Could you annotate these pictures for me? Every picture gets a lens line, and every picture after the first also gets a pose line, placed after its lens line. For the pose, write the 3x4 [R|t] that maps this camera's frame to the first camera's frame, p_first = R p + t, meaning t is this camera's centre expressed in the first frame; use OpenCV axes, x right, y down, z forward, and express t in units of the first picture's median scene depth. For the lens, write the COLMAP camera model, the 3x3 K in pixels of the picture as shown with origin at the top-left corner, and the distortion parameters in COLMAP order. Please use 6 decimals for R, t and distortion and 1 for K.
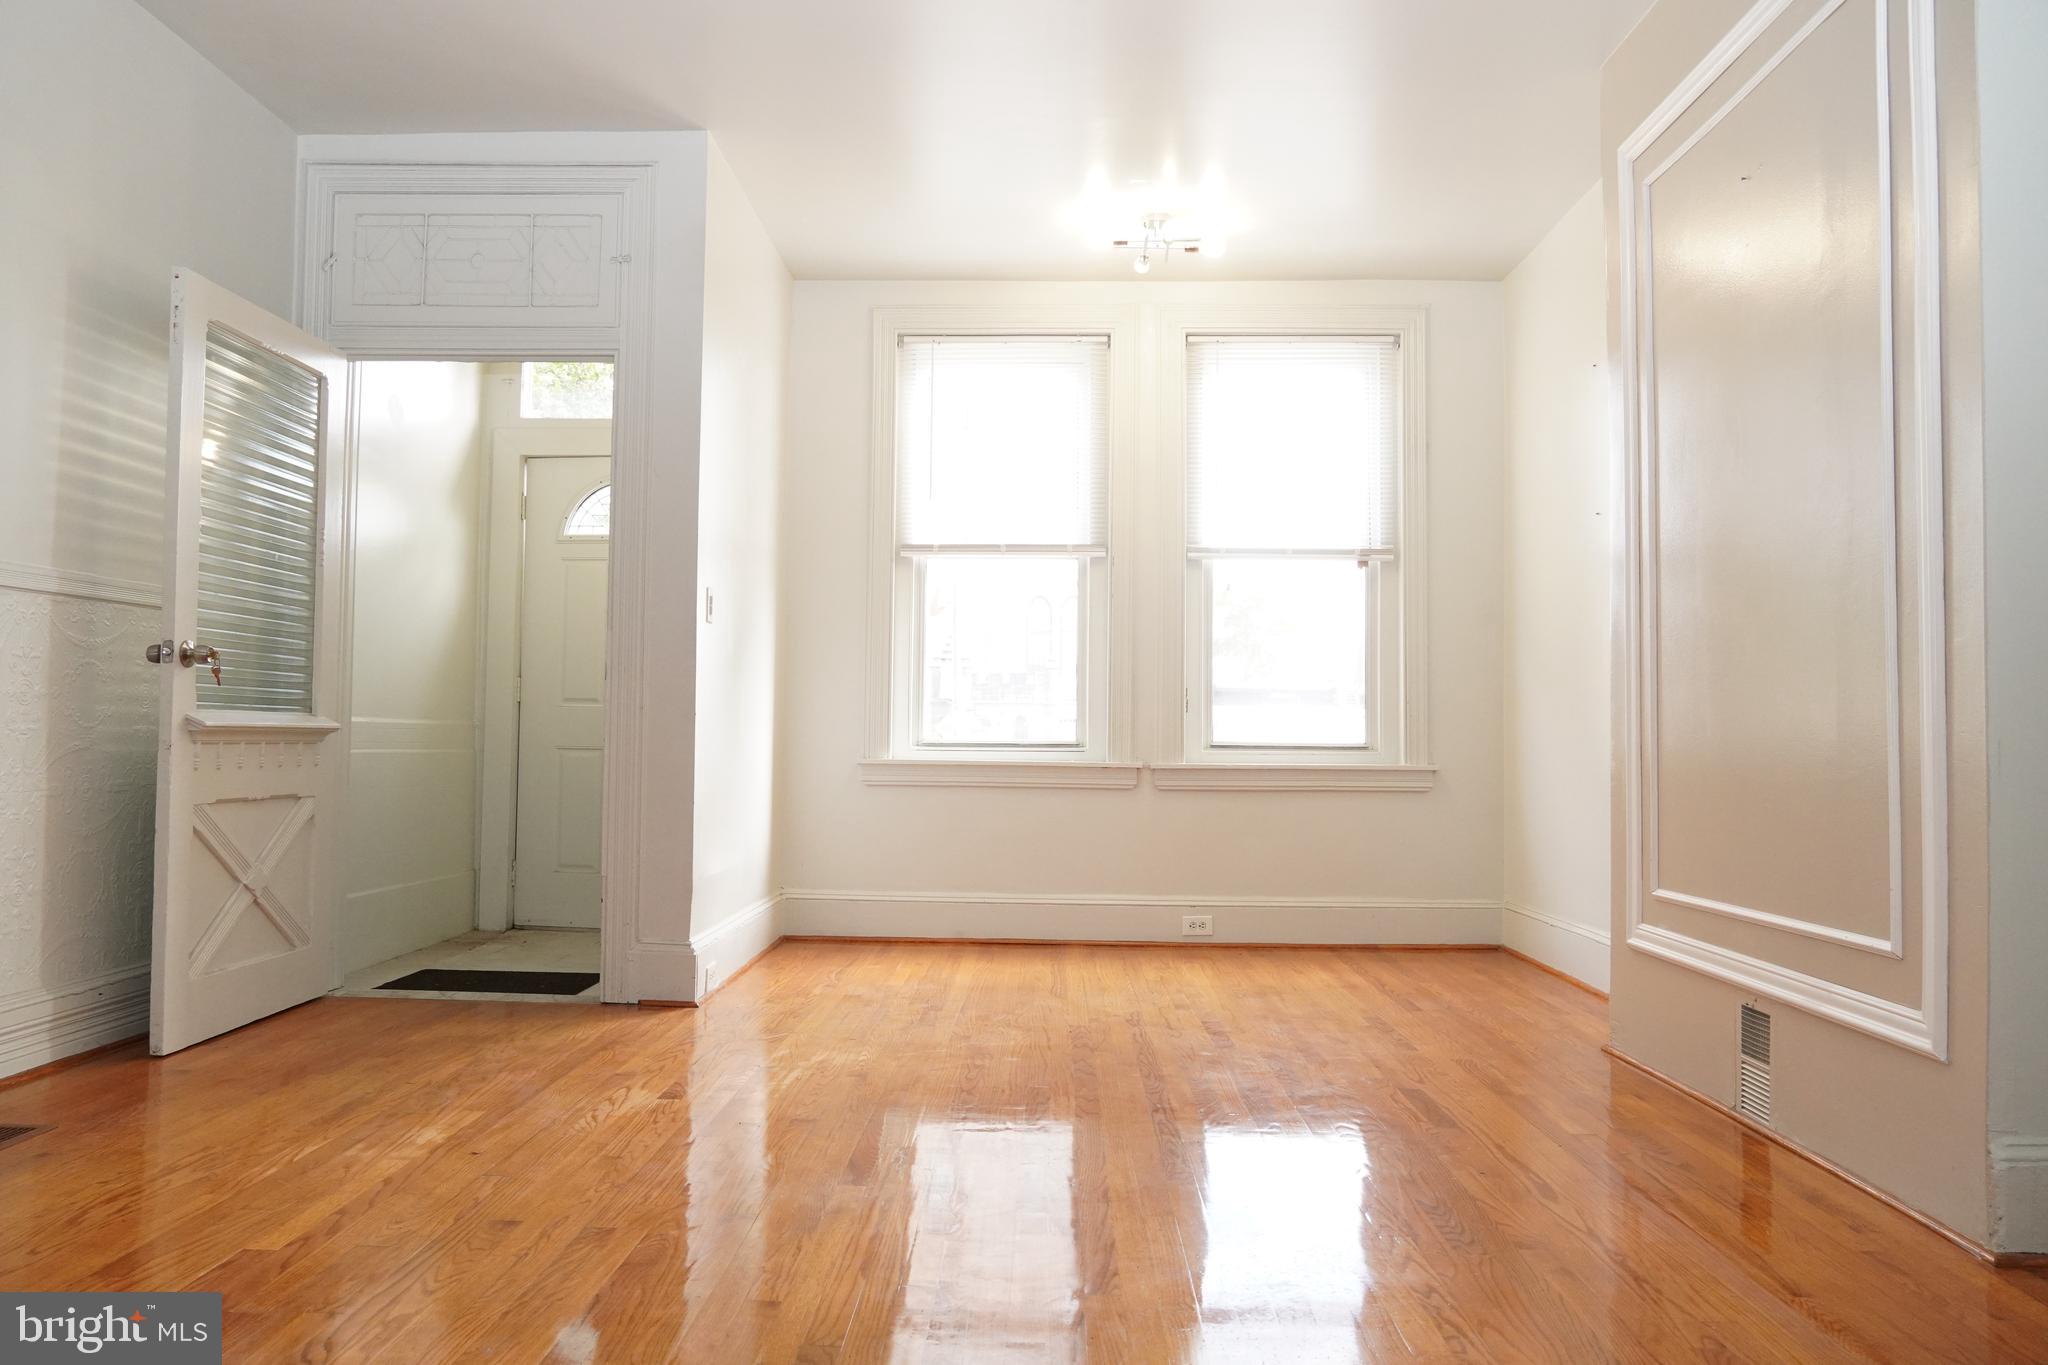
lens RADIAL K [[1539.0, 0, 1020.0], [0, 1539.0, 672.9], [0, 0, 1]] dist [-0.048470, 0.059865]
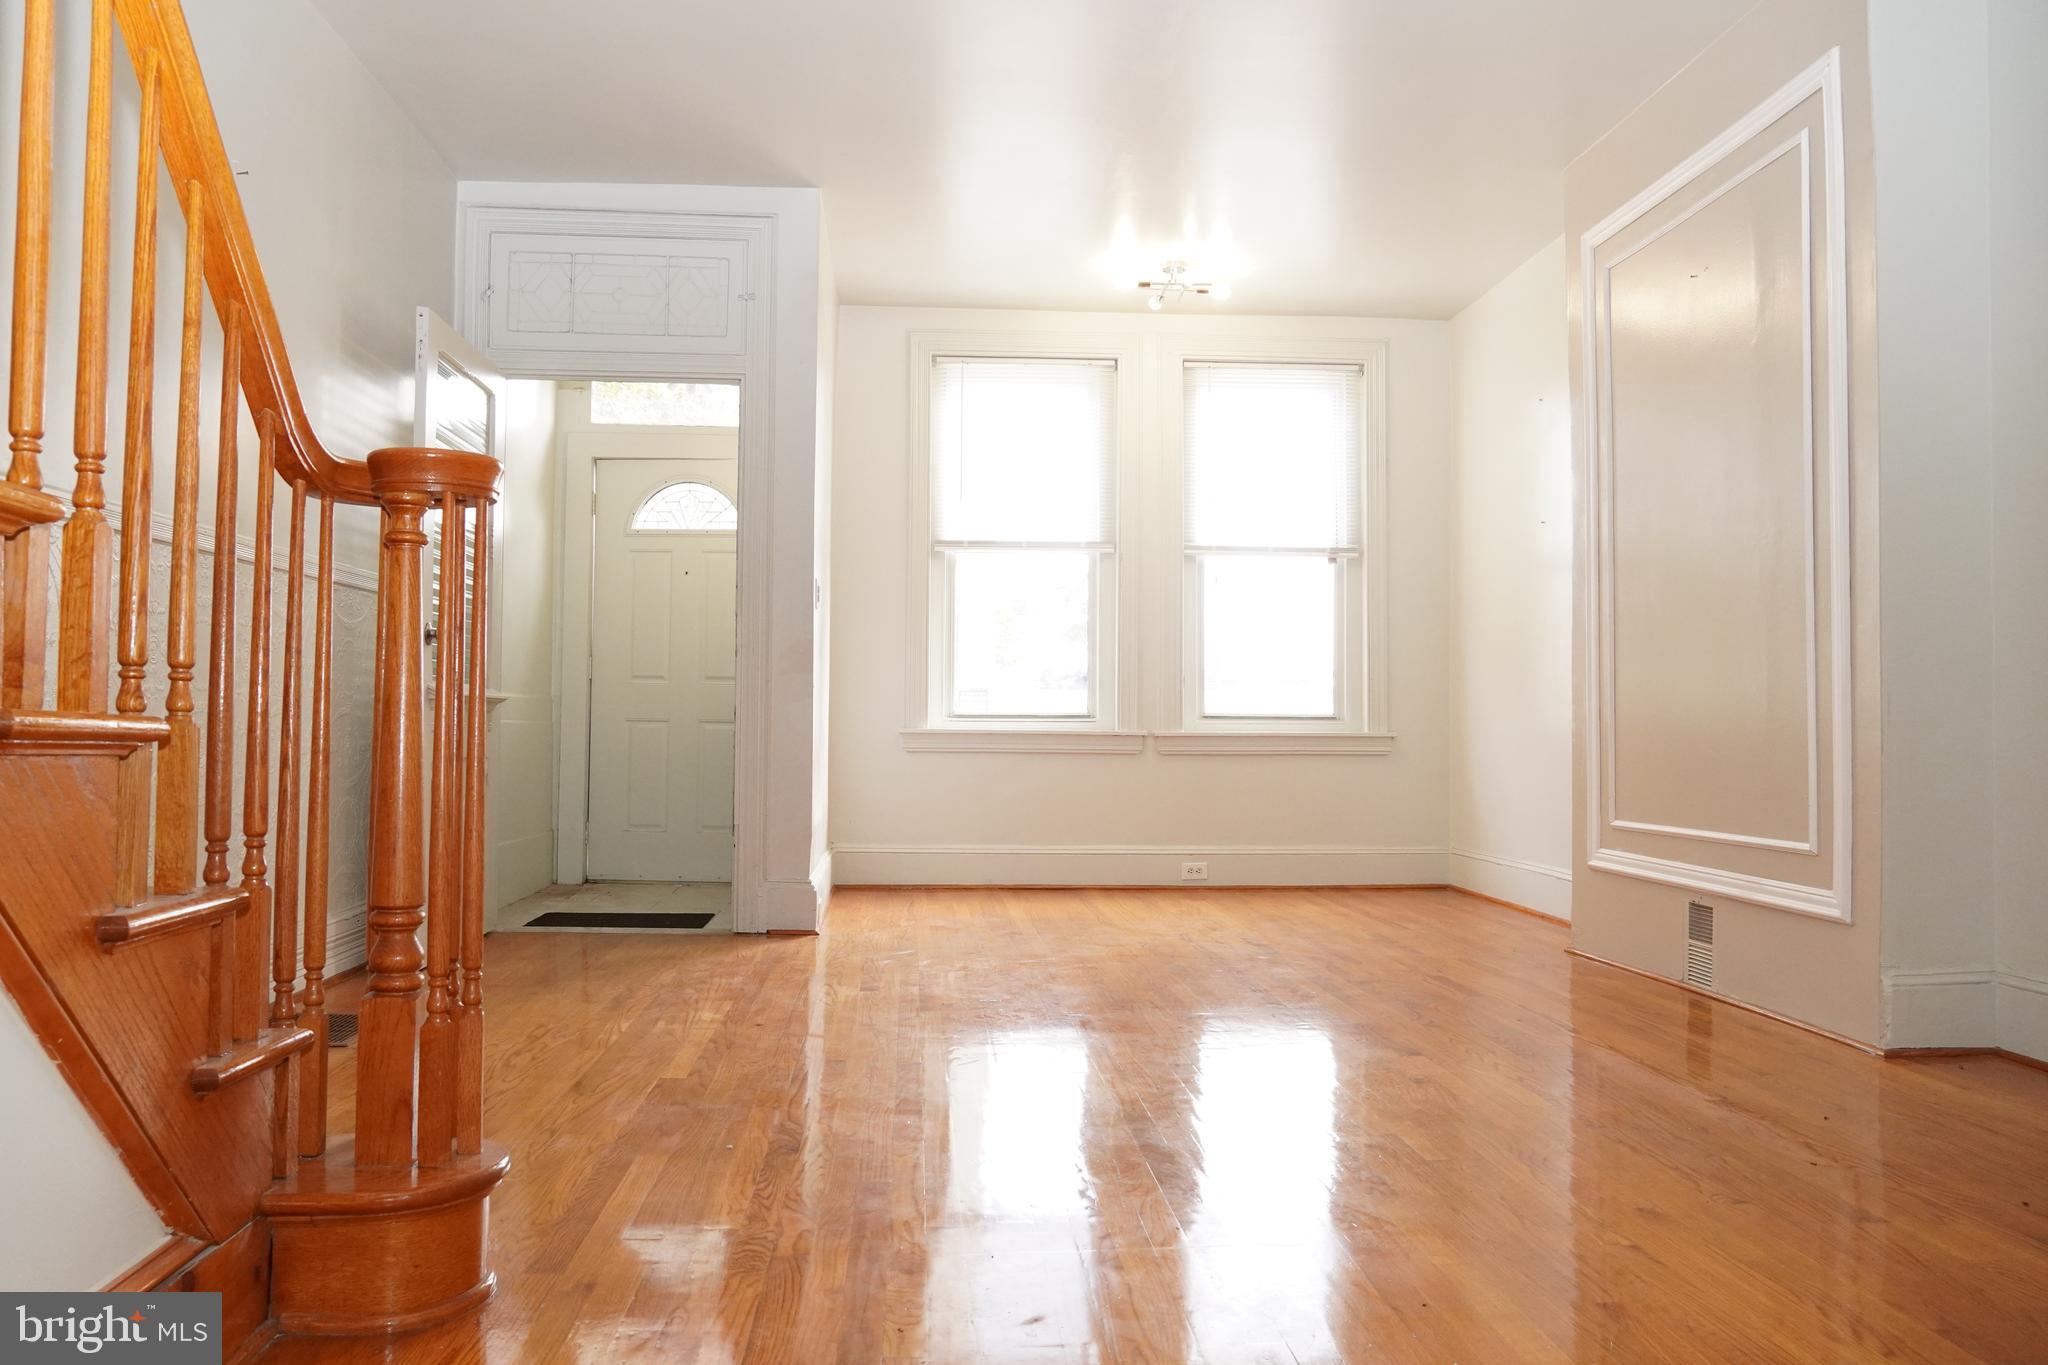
lens RADIAL K [[1539.0, 0, 1020.4], [0, 1539.0, 682.2], [0, 0, 1]] dist [-0.048470, 0.059865]
pose [[0.995428, -0.000437, 0.095517, -0.135020], [-0.001014, 0.999885, 0.015145, 0.004349], [-0.095513, -0.015173, 0.995313, -0.152619]]
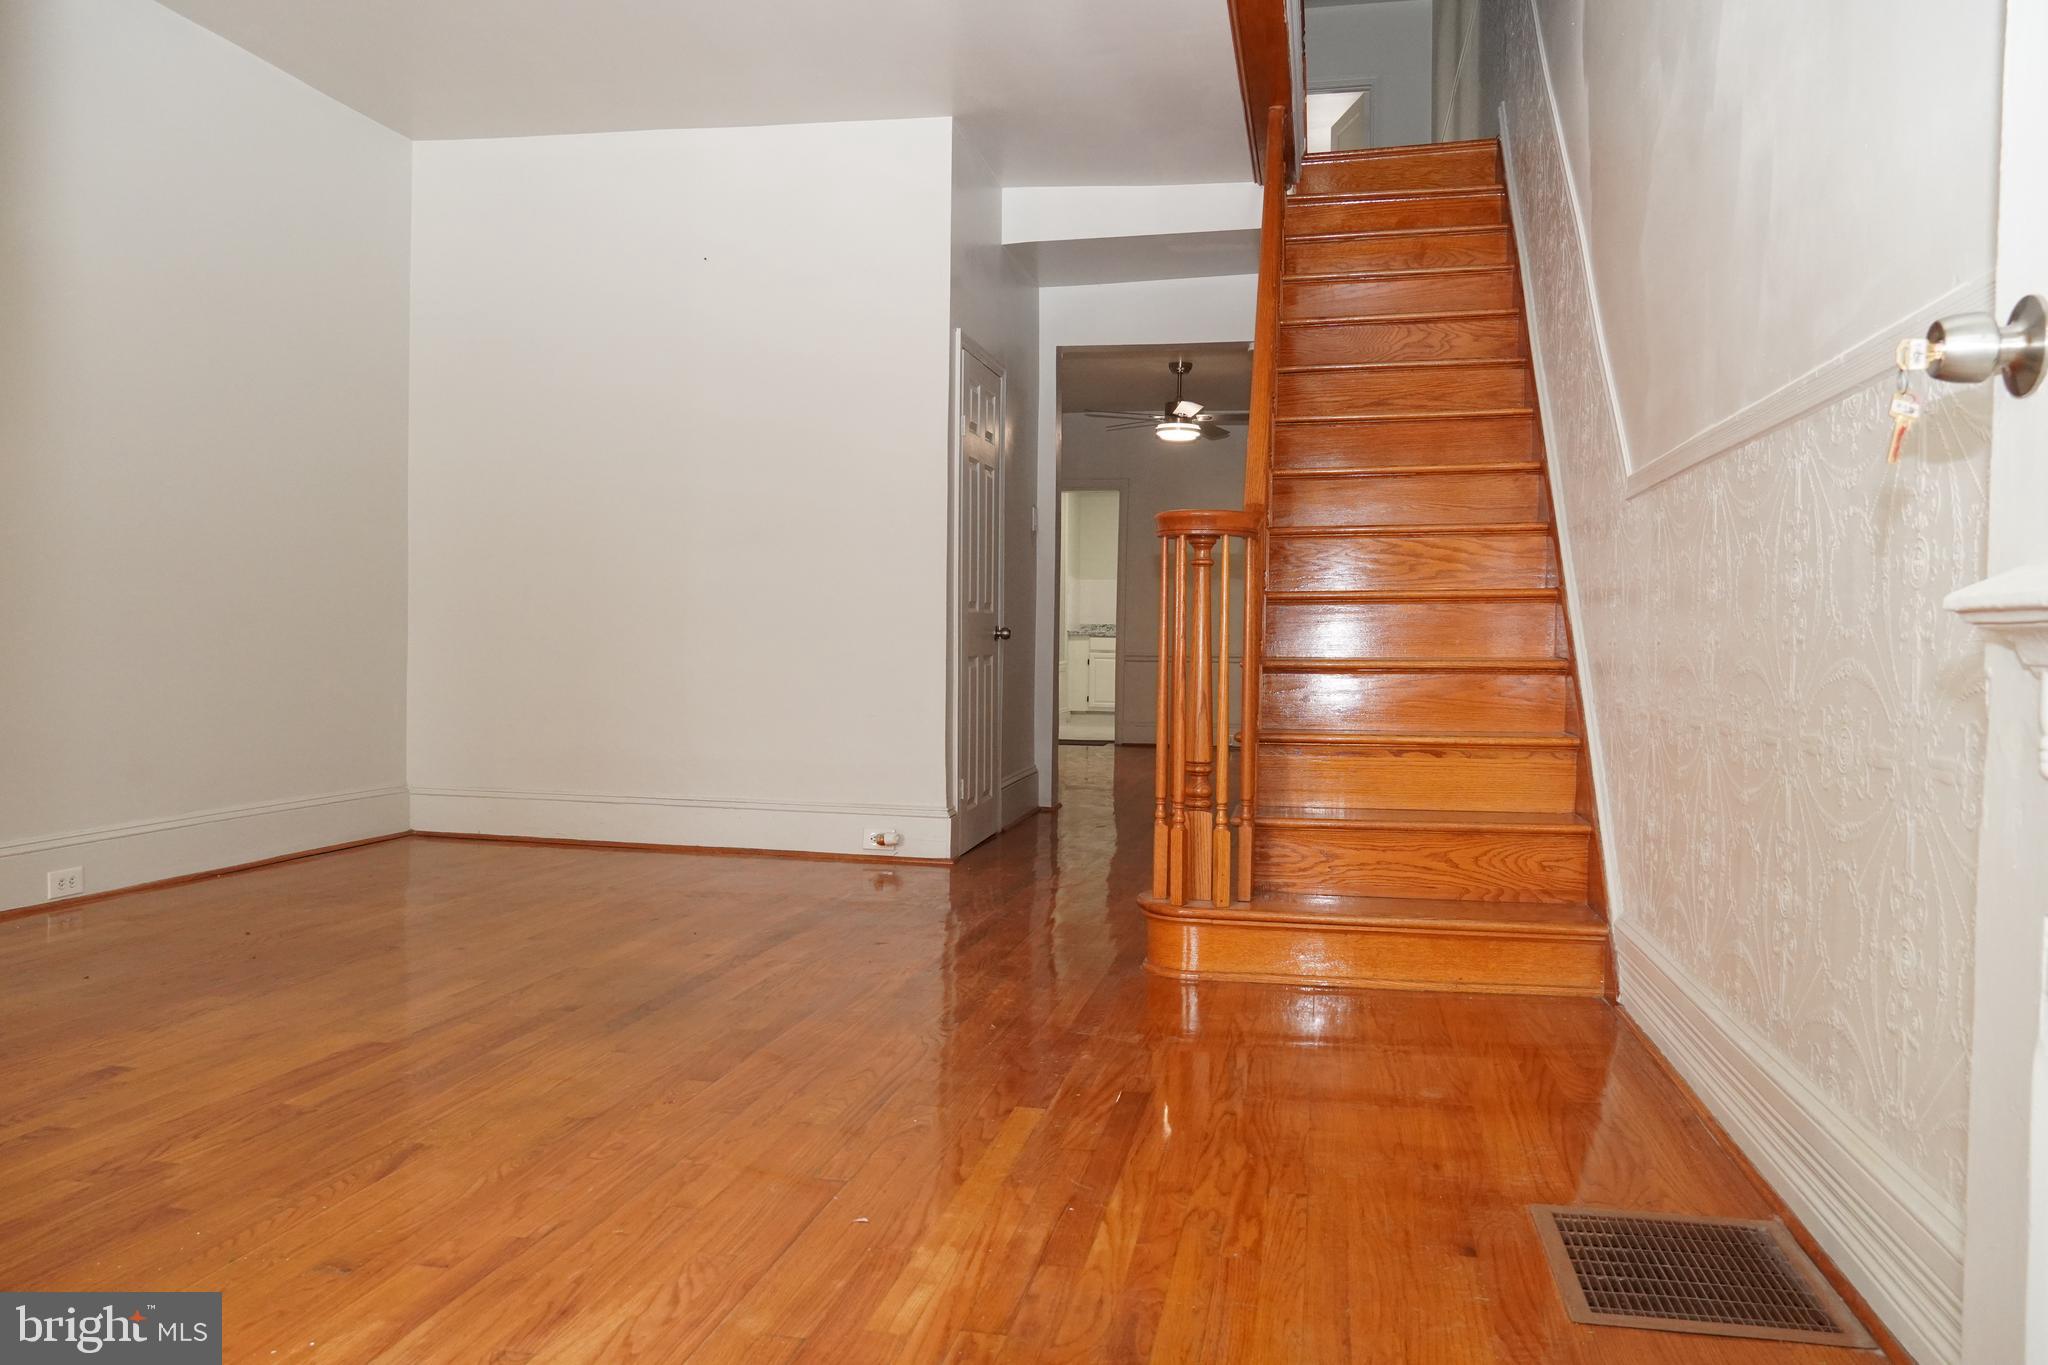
lens RADIAL K [[1539.0, 0, 1030.6], [0, 1539.0, 676.6], [0, 0, 1]] dist [-0.048470, 0.059865]
pose [[-0.986484, -0.028419, 0.161373, -0.281633], [-0.030073, 0.999517, -0.007819, 0.034518], [-0.161073, -0.012566, -0.986863, 0.880601]]
